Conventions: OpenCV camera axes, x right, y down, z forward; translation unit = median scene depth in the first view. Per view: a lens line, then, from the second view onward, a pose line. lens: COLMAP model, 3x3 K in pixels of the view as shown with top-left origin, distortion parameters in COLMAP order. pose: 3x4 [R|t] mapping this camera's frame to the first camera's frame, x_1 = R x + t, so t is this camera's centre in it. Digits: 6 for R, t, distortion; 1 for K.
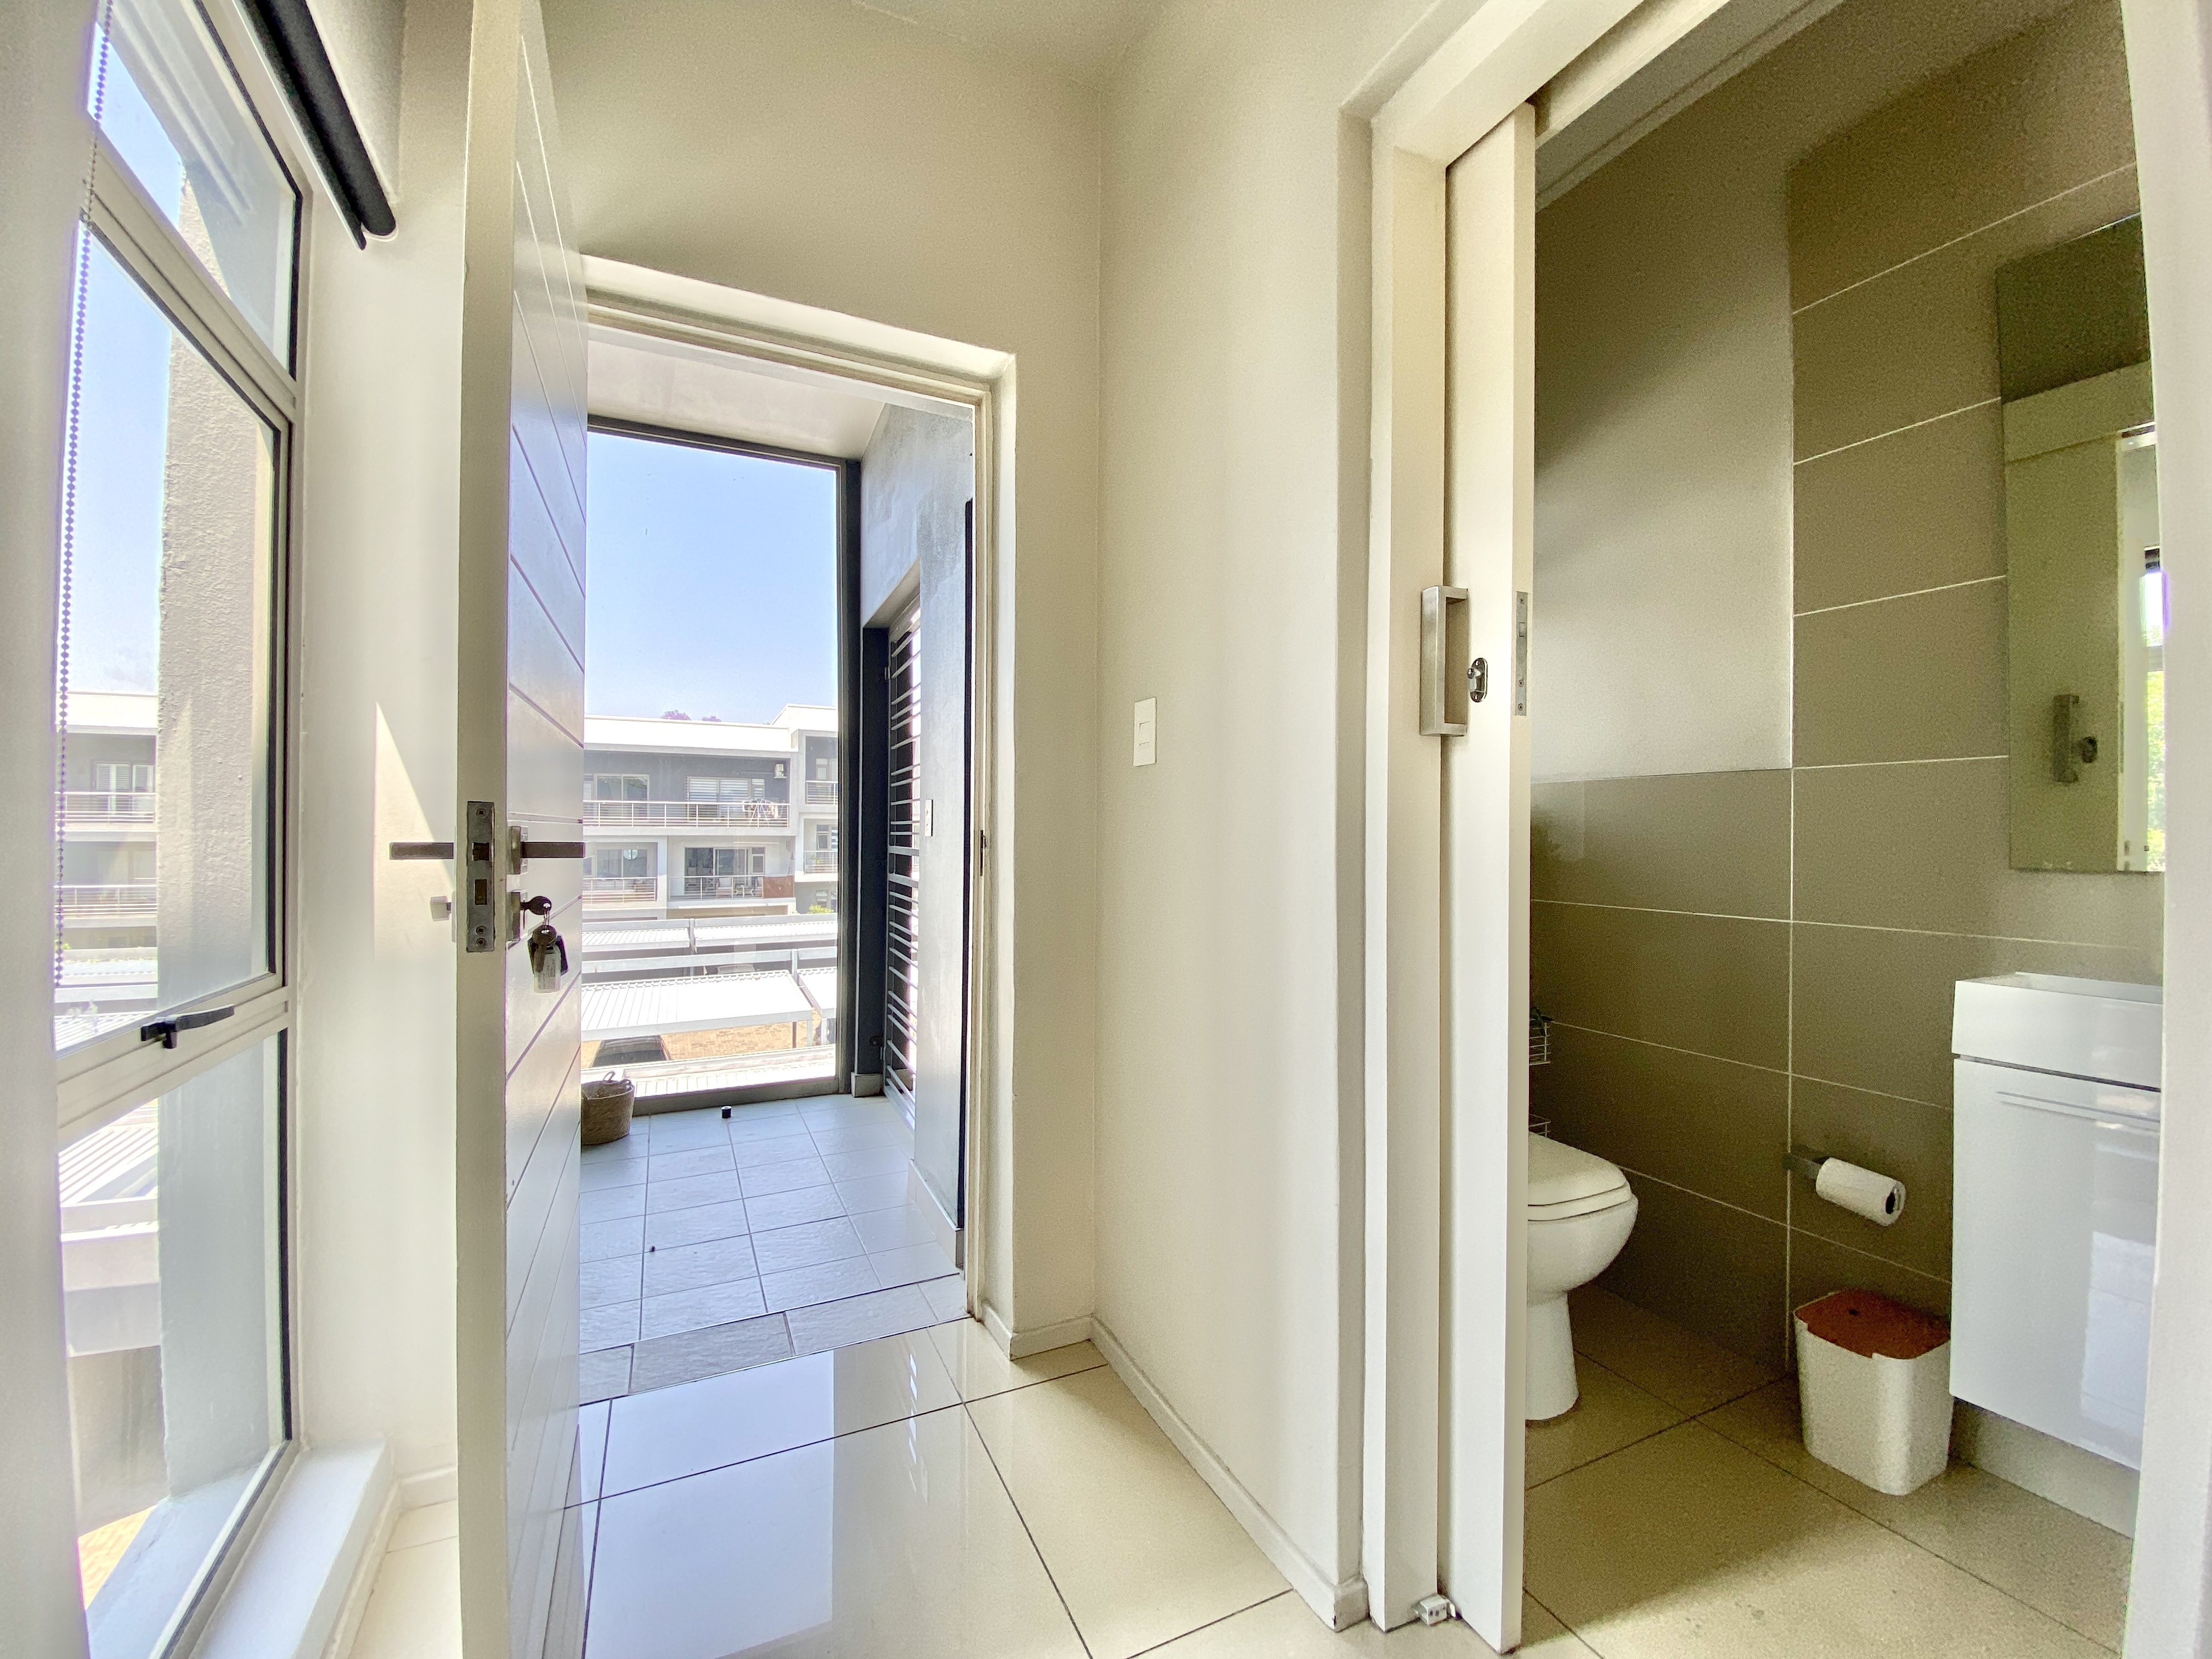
lens RADIAL K [[900.2, 0, 1099.4], [0, 900.2, 830.1], [0, 0, 1]] dist [0.001300, -0.001360]
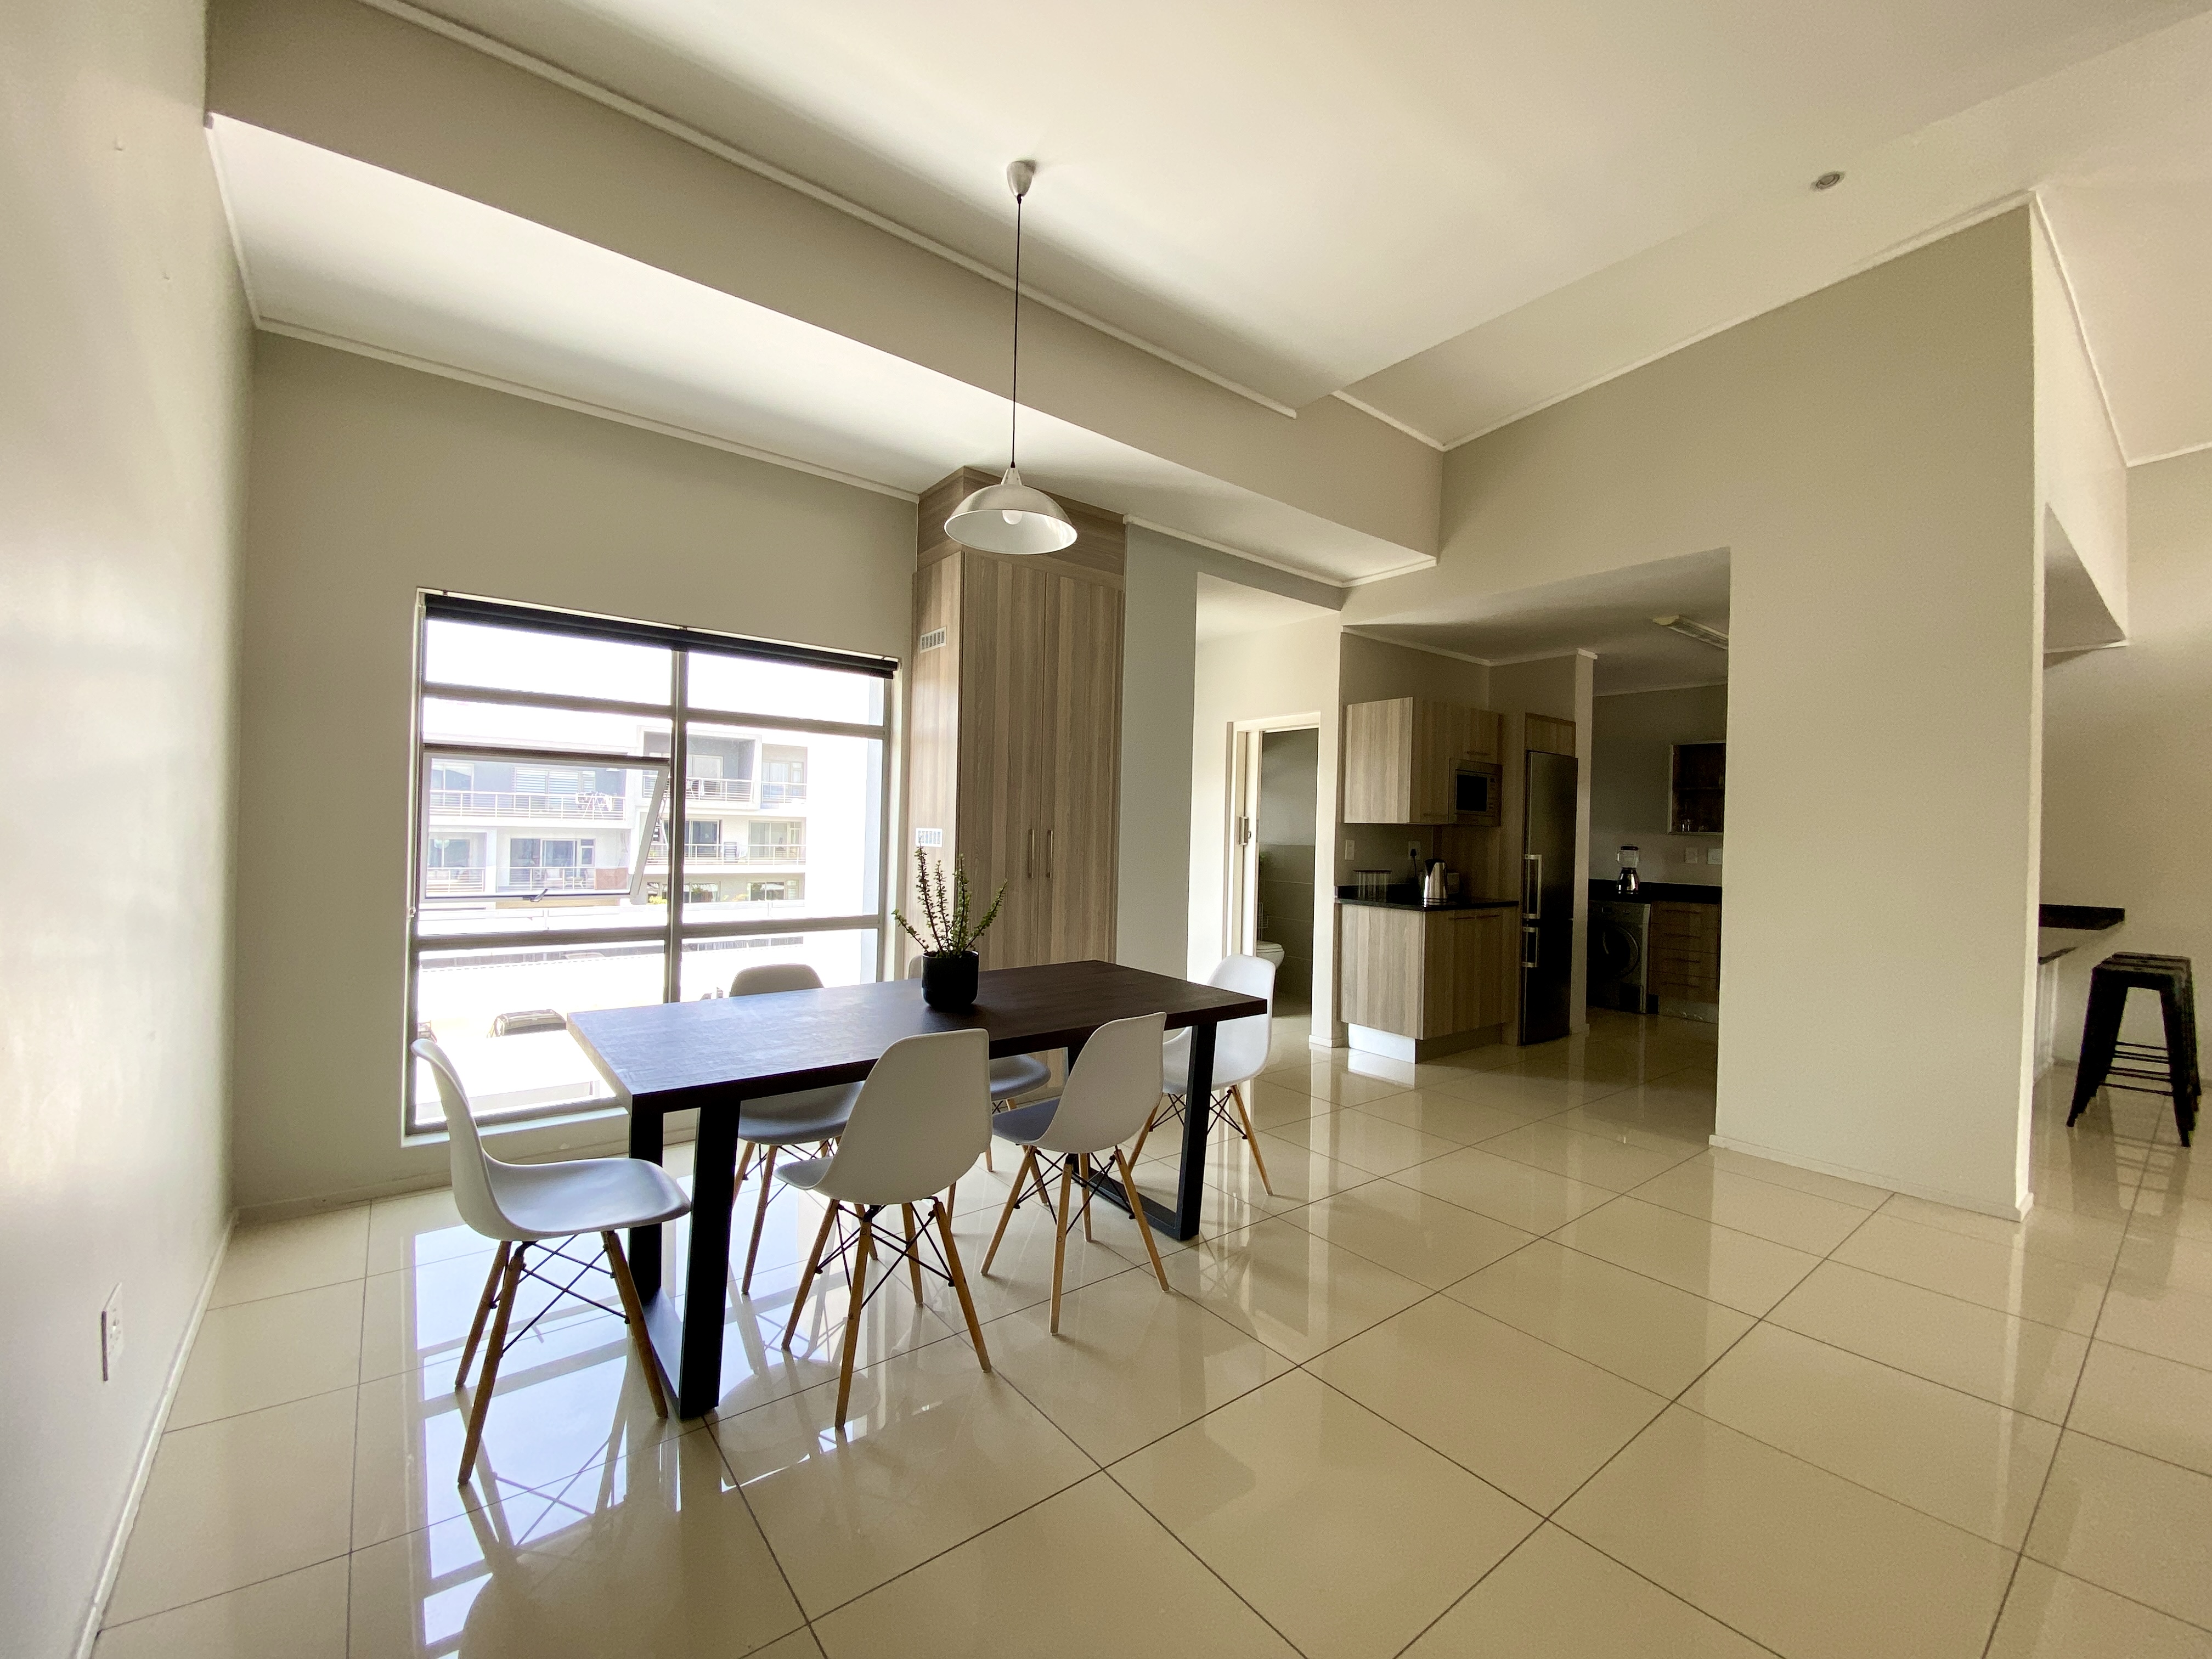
lens RADIAL K [[900.2, 0, 1096.9], [0, 900.2, 850.3], [0, 0, 1]] dist [0.001300, -0.001360]
pose [[0.975276, 0.019092, 0.220164, -0.046556], [-0.024655, 0.999442, 0.022545, -0.005559], [-0.219610, -0.027415, 0.975202, -0.114057]]
